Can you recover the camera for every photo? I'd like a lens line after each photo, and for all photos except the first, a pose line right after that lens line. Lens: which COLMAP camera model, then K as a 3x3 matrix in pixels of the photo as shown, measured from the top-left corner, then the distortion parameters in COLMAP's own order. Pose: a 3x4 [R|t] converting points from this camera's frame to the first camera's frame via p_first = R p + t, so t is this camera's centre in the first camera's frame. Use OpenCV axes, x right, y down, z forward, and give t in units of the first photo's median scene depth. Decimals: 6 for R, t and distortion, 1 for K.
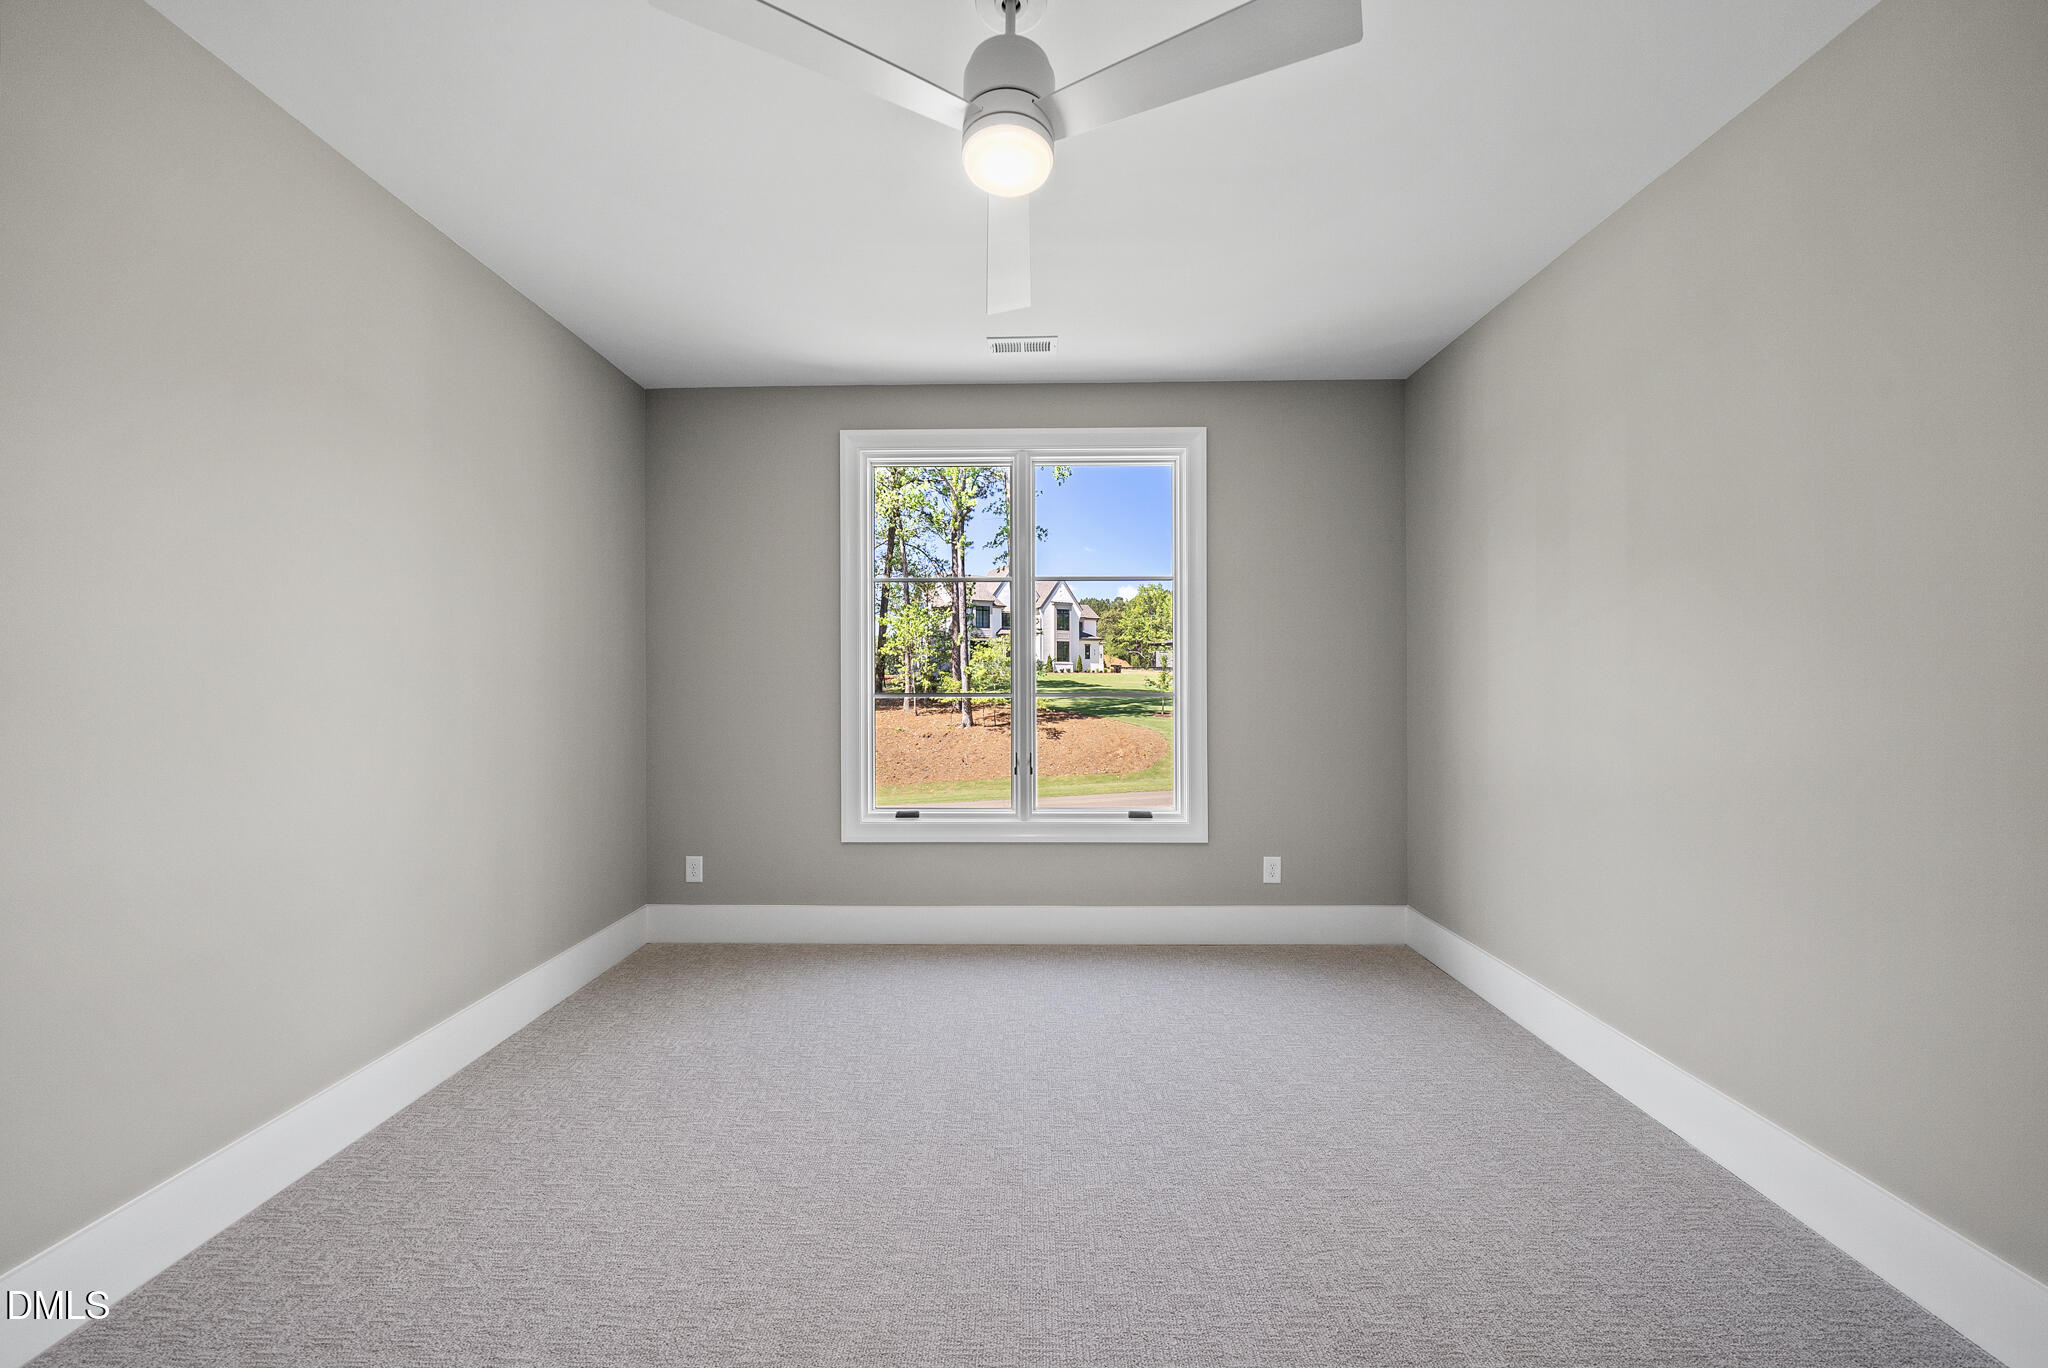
lens RADIAL K [[713.9, 0, 1017.3], [0, 713.9, 669.8], [0, 0, 1]] dist [-0.003065, -0.000534]
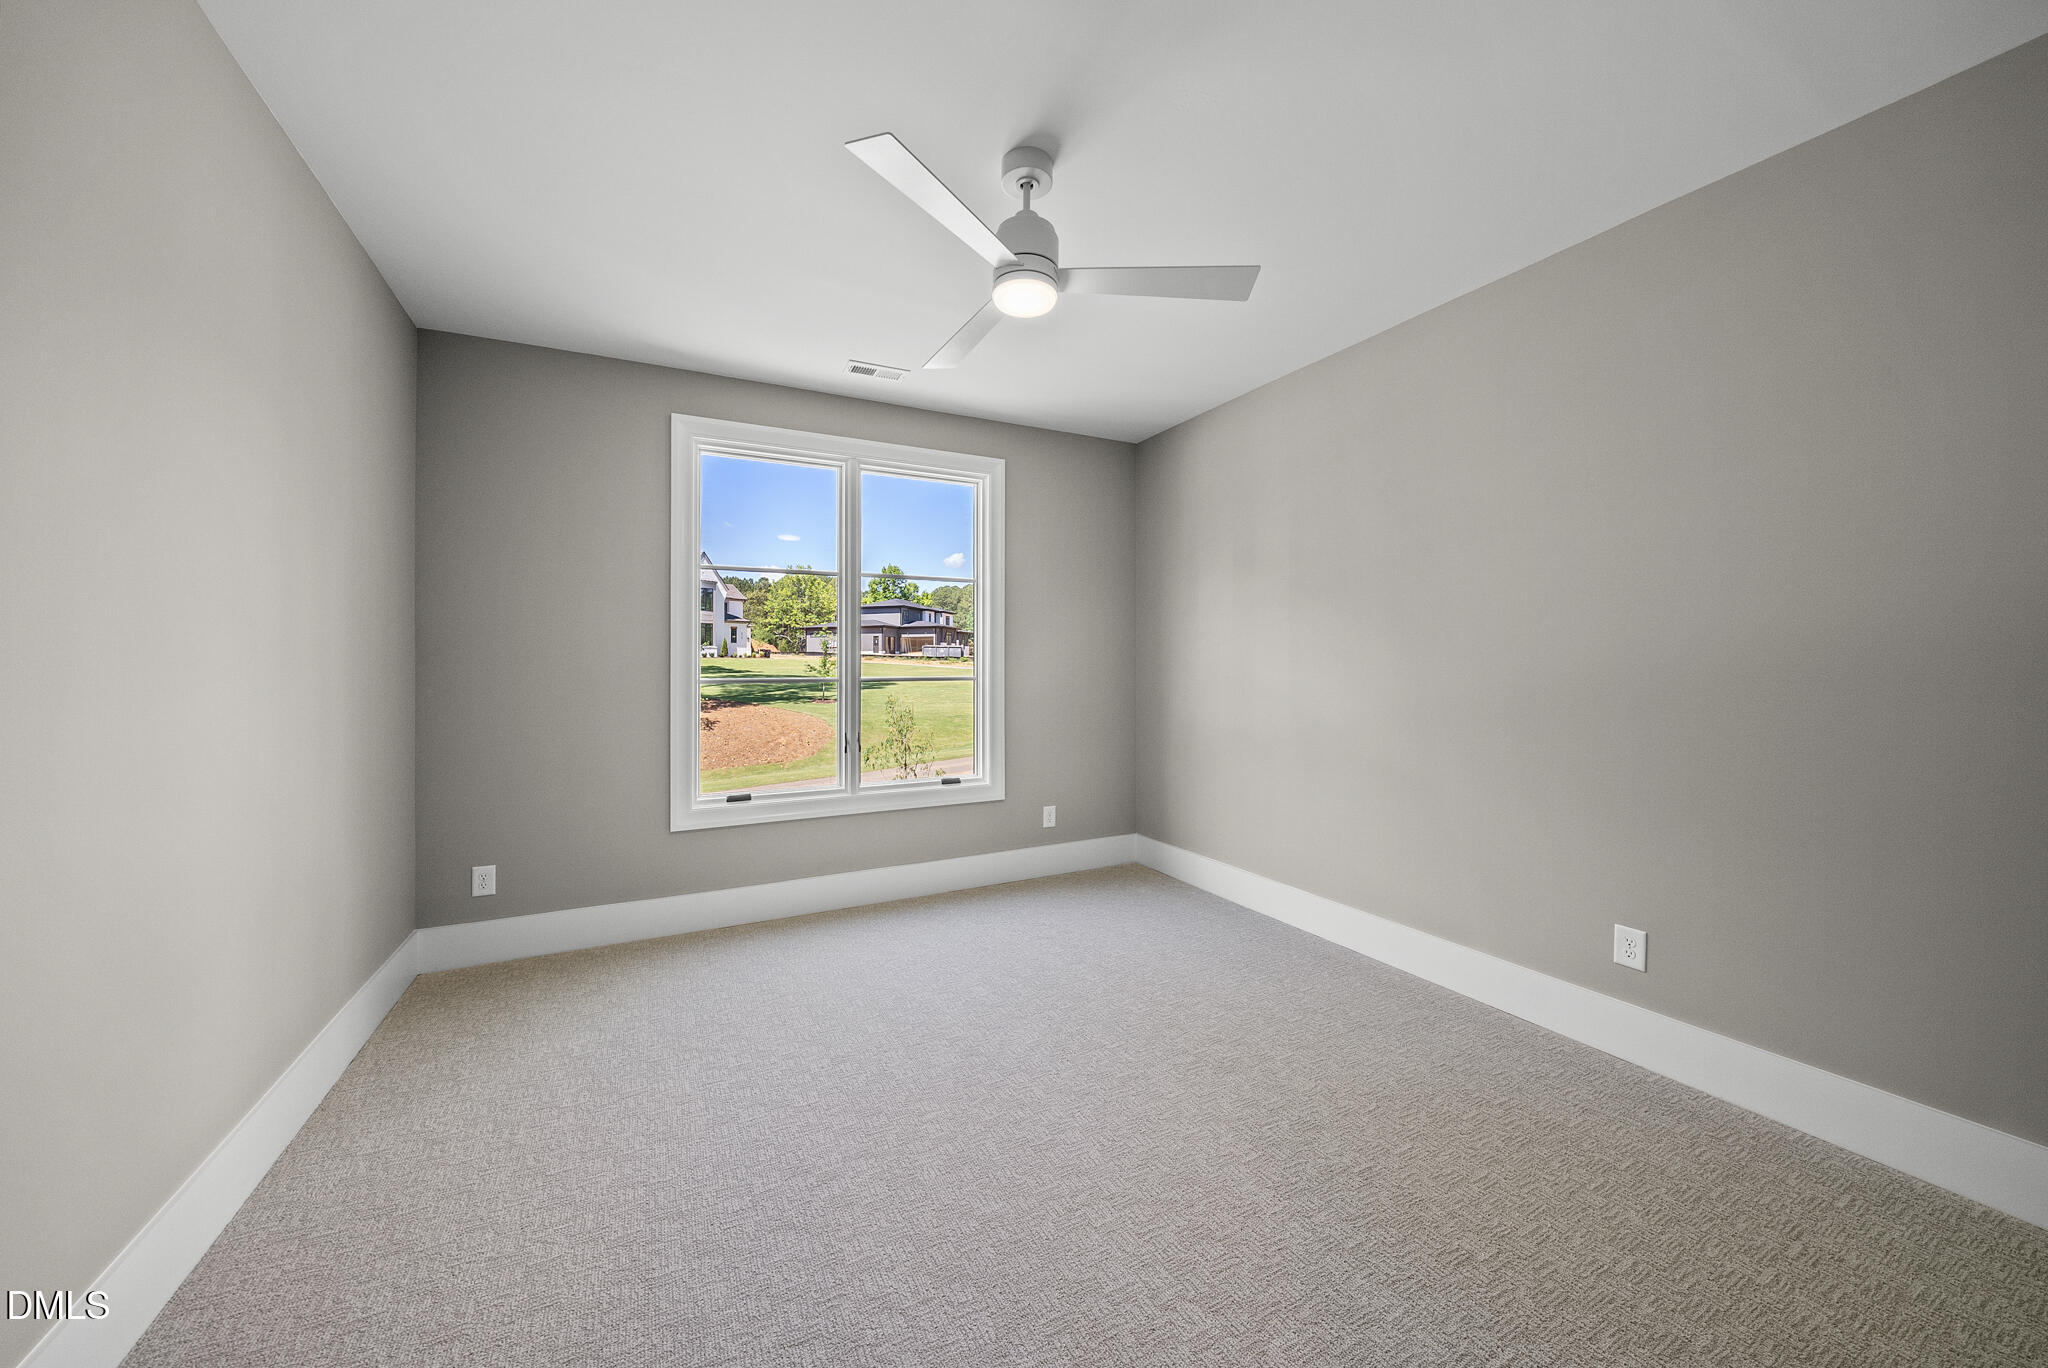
lens RADIAL K [[713.9, 0, 1026.5], [0, 713.9, 651.1], [0, 0, 1]] dist [-0.003065, -0.000534]
pose [[0.884541, 0.007933, 0.466394, -0.271782], [-0.005258, 0.999961, -0.007036, -0.003154], [-0.466432, 0.003771, 0.884549, -0.098991]]
